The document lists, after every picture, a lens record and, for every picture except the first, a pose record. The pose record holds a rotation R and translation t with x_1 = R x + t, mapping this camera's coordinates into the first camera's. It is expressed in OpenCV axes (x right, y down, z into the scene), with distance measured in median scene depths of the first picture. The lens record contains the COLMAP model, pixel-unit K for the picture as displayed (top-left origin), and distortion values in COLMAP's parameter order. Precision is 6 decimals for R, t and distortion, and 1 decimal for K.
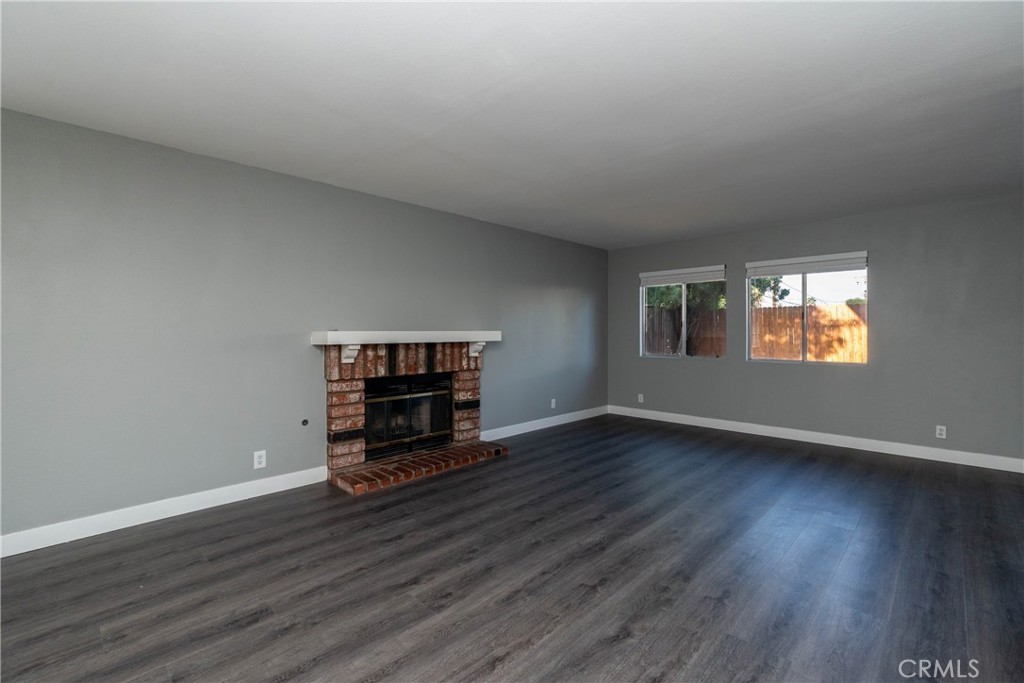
lens RADIAL K [[456.0, 0, 509.9], [0, 456.0, 331.0], [0, 0, 1]] dist [0.000024, -0.000115]
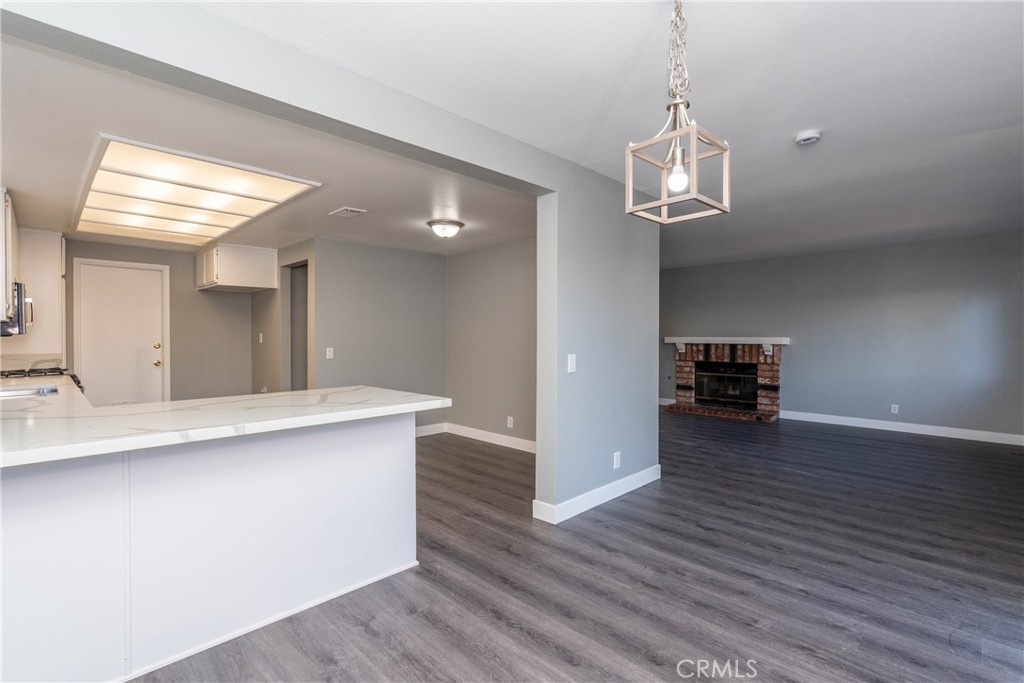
lens RADIAL K [[474.8, 0, 512.0], [0, 474.8, 341.5], [0, 0, 1]] dist [0.000598, 0.000220]
pose [[-0.010129, 0.016452, -0.999813, 1.618929], [0.001510, 0.999864, 0.016438, -0.013617], [0.999948, -0.001344, -0.010152, 0.220092]]
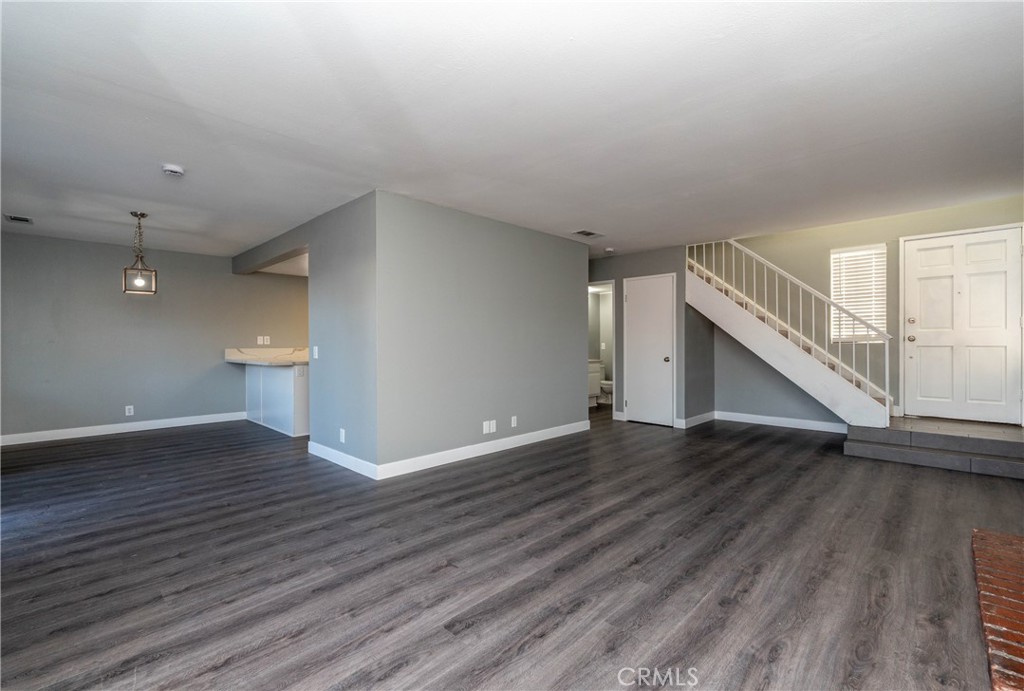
lens RADIAL K [[453.0, 0, 512.0], [0, 453.0, 345.5], [0, 0, 1]] dist [-0.001492, -0.000249]
pose [[-0.999983, 0.003362, 0.004744, 0.352786], [0.003384, 0.999984, 0.004627, 0.018037], [-0.004728, 0.004642, -0.999978, 1.415779]]
